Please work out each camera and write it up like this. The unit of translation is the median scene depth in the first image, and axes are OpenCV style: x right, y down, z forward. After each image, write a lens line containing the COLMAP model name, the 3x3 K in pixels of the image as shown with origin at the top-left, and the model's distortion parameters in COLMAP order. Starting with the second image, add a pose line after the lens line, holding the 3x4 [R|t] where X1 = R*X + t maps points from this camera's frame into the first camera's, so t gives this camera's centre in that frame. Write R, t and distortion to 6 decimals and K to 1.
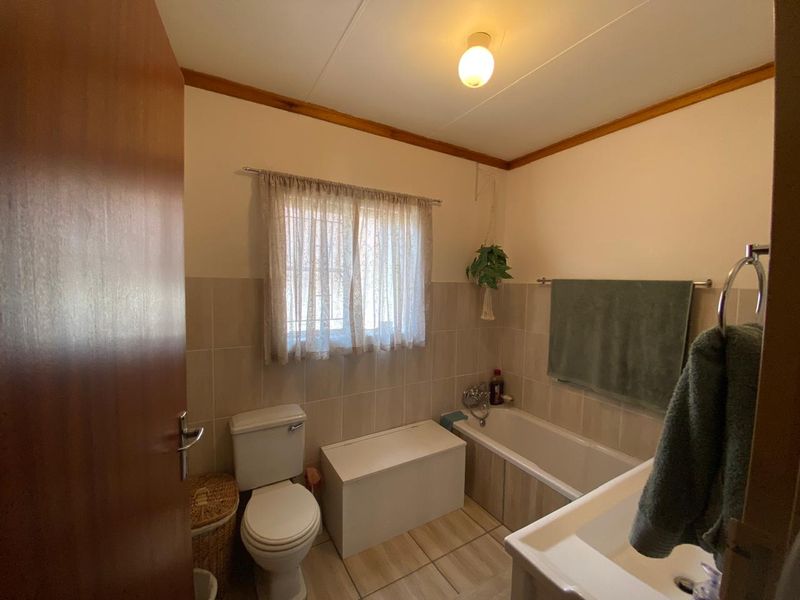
lens RADIAL K [[327.9, 0, 394.1], [0, 327.9, 300.9], [0, 0, 1]] dist [0.042941, -0.032710]
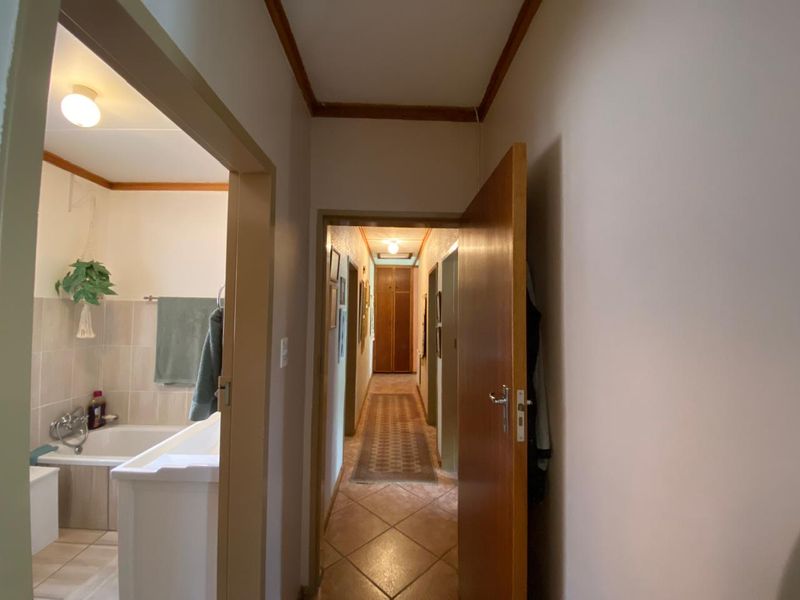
lens RADIAL K [[327.9, 0, 394.1], [0, 327.9, 300.9], [0, 0, 1]] dist [0.042941, -0.032710]
pose [[0.508288, 0.022537, 0.860892, -0.094326], [0.043993, 0.997673, -0.052092, 0.041478], [-0.860063, 0.064351, 0.506113, -0.271204]]
